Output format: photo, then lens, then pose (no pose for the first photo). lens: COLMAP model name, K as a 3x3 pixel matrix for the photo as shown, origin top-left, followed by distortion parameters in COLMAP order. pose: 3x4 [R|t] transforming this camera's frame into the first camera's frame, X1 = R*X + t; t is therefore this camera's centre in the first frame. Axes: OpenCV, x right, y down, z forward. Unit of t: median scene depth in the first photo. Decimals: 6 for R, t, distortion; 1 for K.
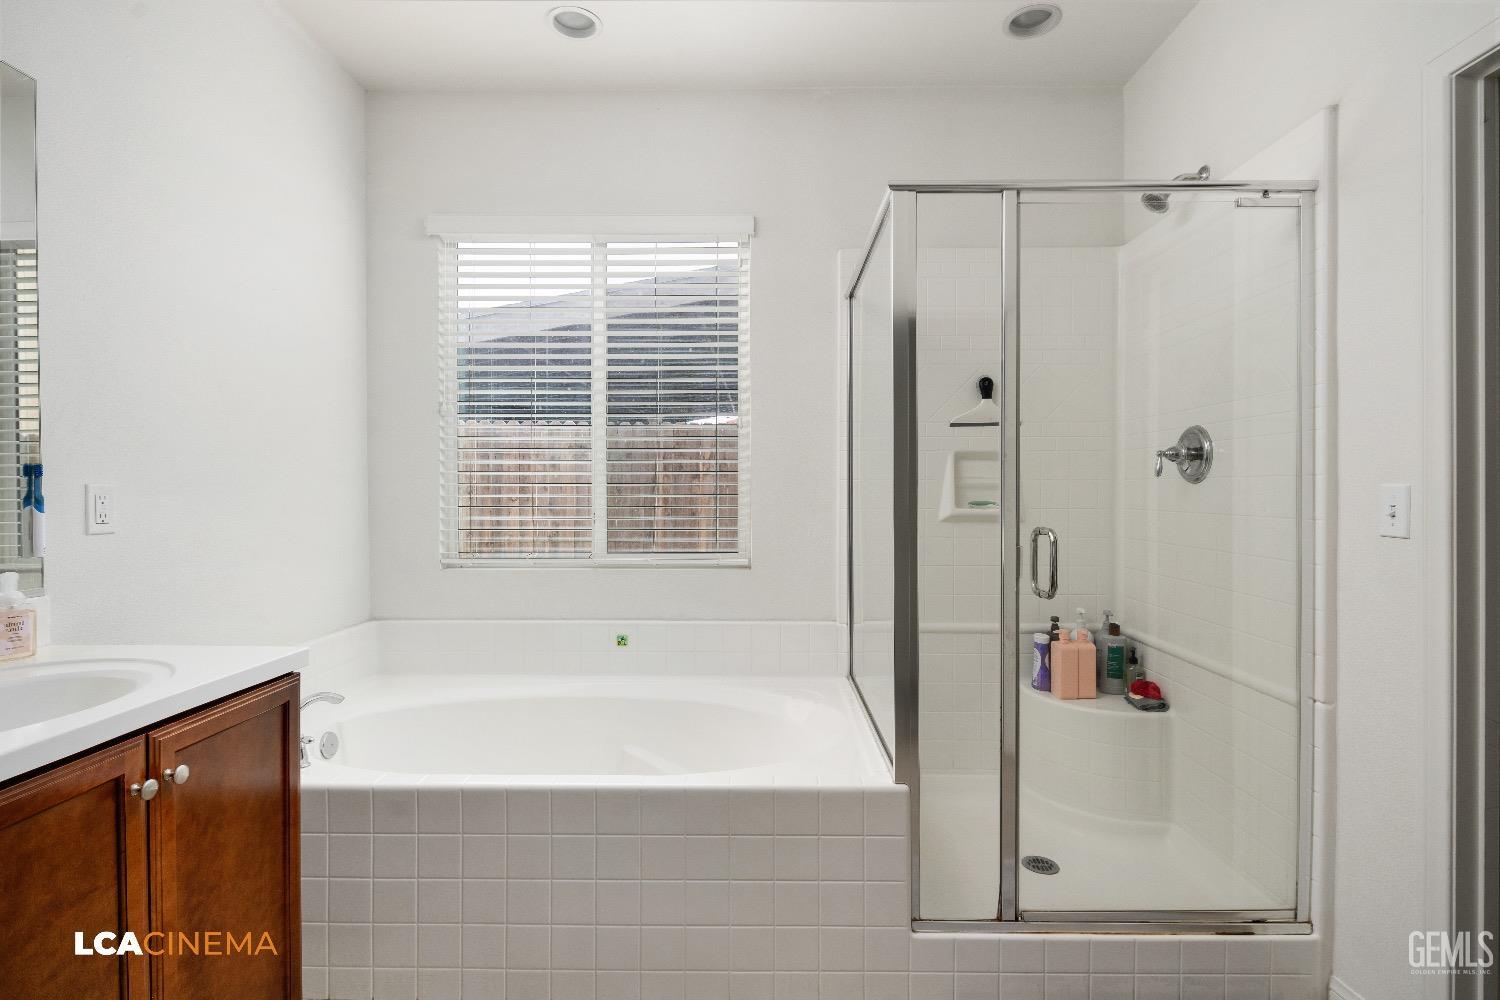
lens RADIAL K [[732.9, 0, 748.7], [0, 732.9, 496.5], [0, 0, 1]] dist [0.000713, -0.000095]
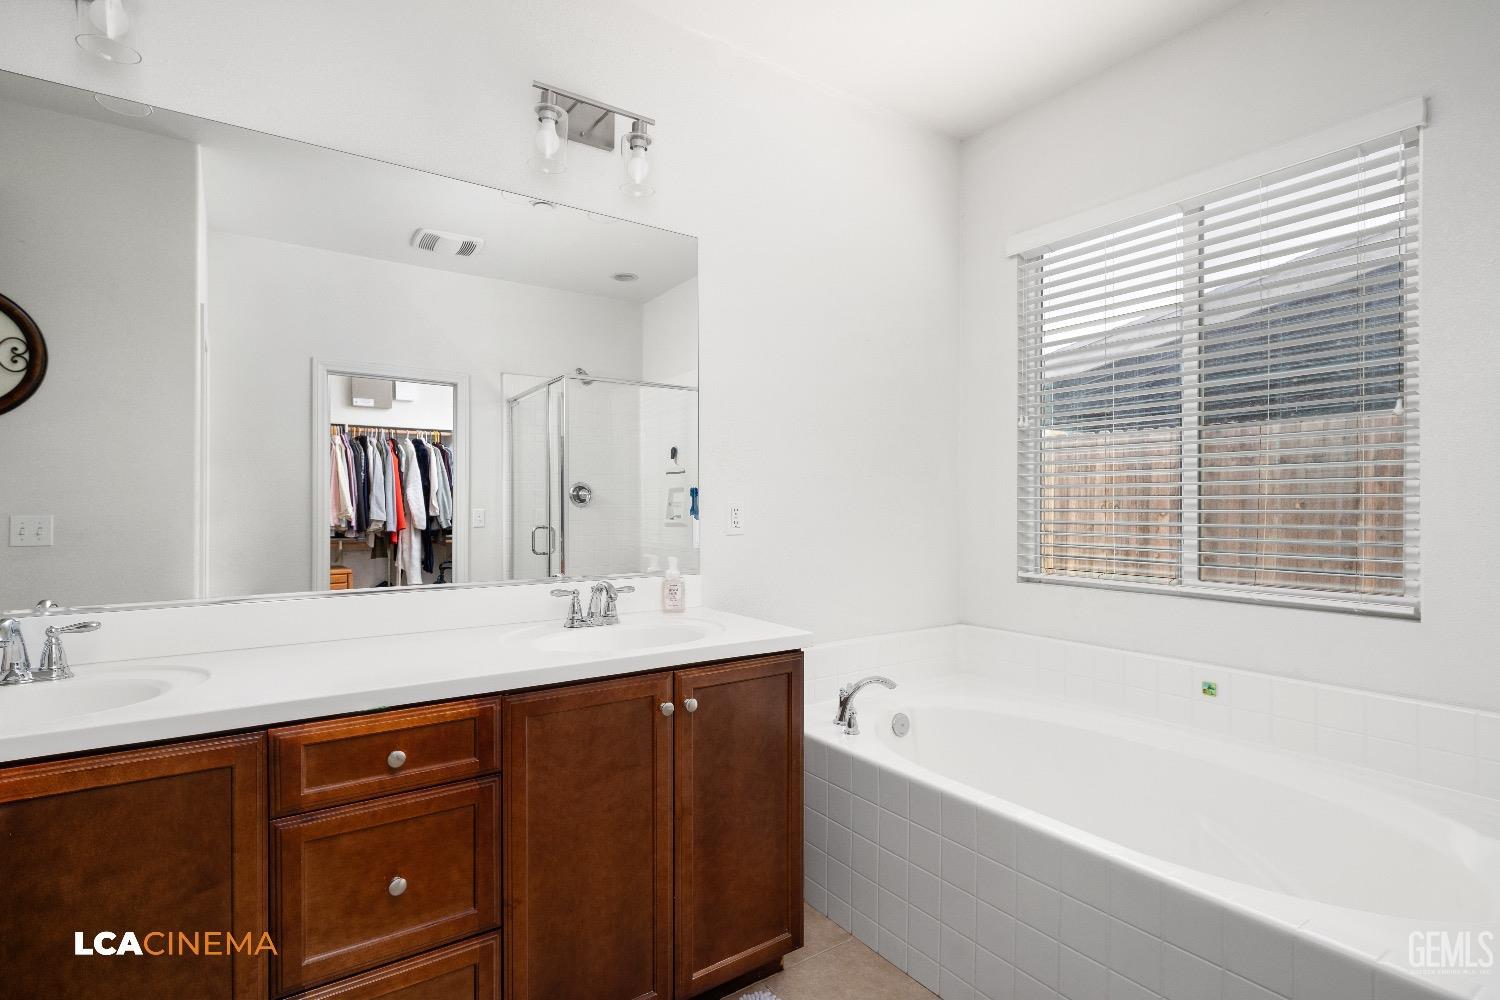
lens RADIAL K [[732.9, 0, 746.7], [0, 732.9, 503.9], [0, 0, 1]] dist [0.000713, -0.000095]
pose [[0.587946, -0.000046, -0.808900, 0.239839], [-0.005058, 0.999980, -0.003734, -0.004047], [0.808884, 0.006287, 0.587934, 0.134492]]
